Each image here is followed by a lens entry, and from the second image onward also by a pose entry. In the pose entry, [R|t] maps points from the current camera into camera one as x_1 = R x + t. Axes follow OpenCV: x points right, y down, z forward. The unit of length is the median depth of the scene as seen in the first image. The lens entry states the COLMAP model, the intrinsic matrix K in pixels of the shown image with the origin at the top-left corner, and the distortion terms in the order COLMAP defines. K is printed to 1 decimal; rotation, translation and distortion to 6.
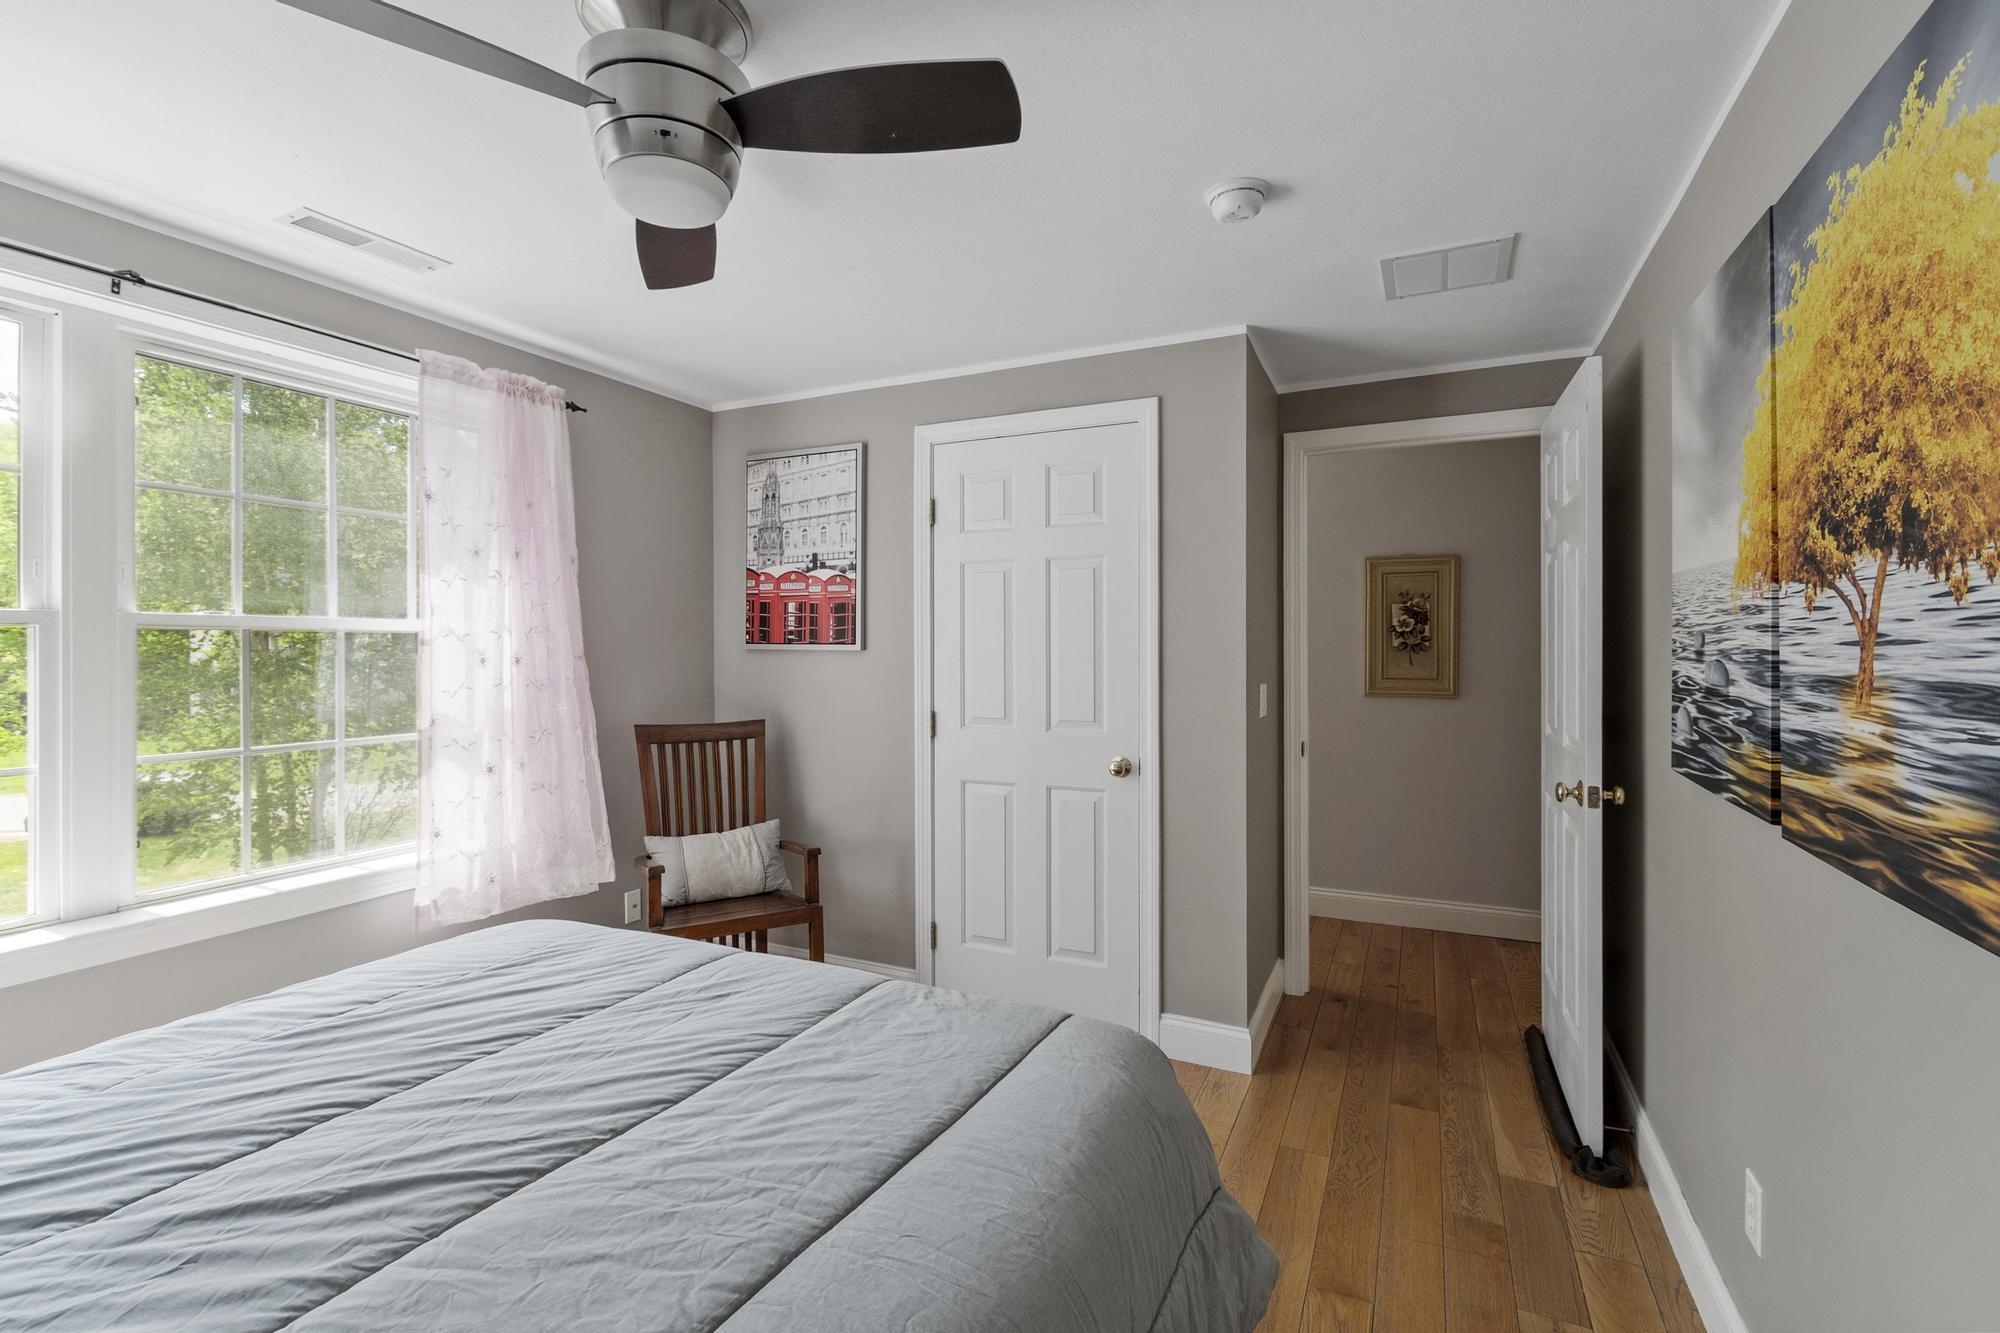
lens RADIAL K [[872.7, 0, 997.7], [0, 872.7, 656.8], [0, 0, 1]] dist [-0.000945, -0.000087]
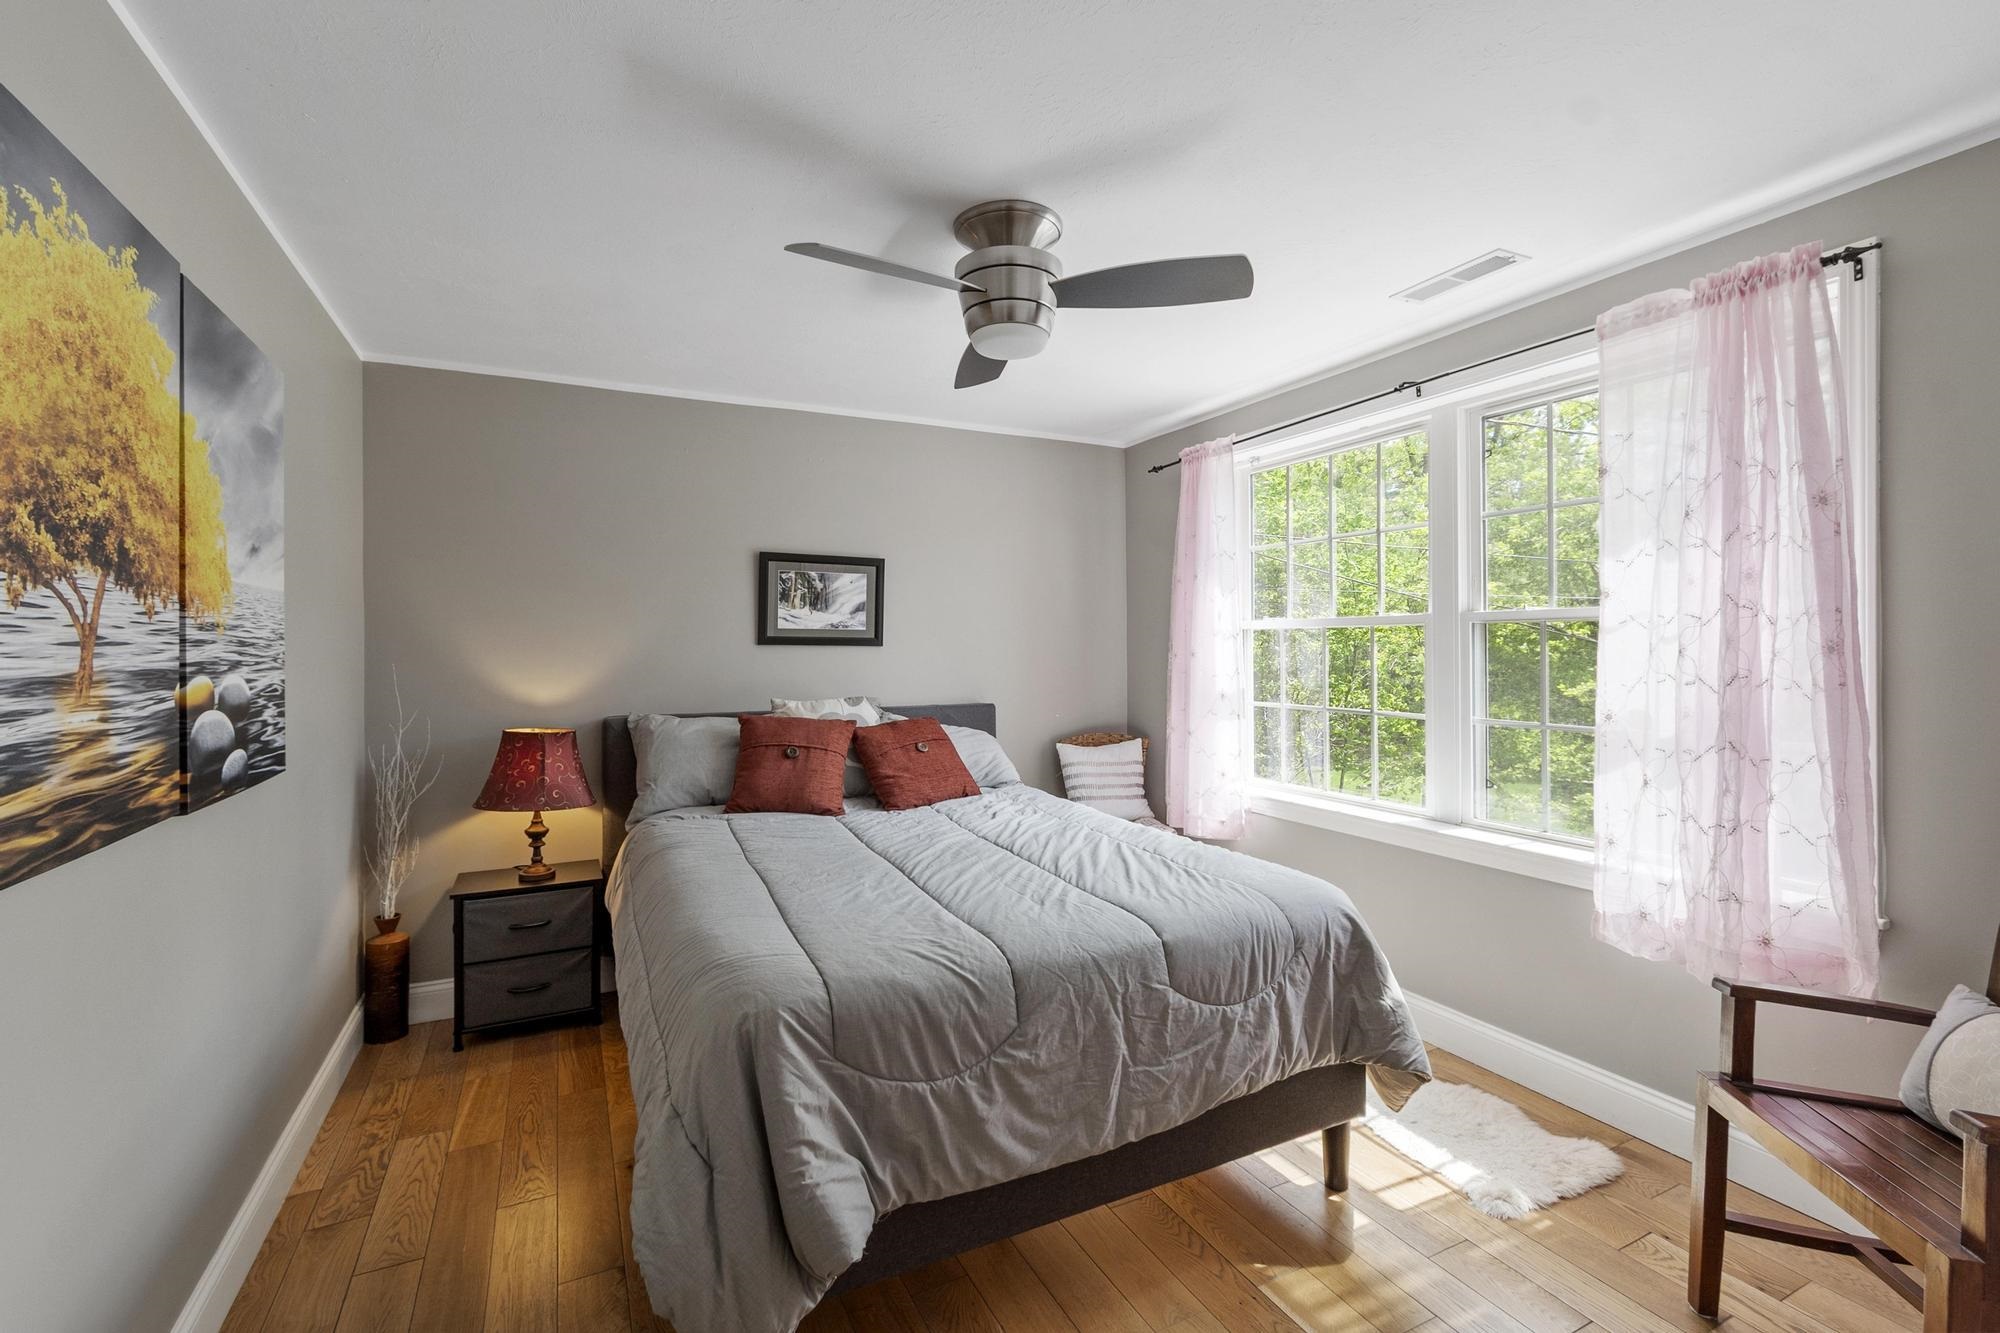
lens RADIAL K [[872.7, 0, 995.9], [0, 872.7, 654.0], [0, 0, 1]] dist [-0.000945, -0.000087]
pose [[-0.605593, 0.015537, -0.795623, 1.157617], [0.000617, 0.999818, 0.019054, -0.022879], [0.795774, 0.011048, -0.605493, 2.595529]]
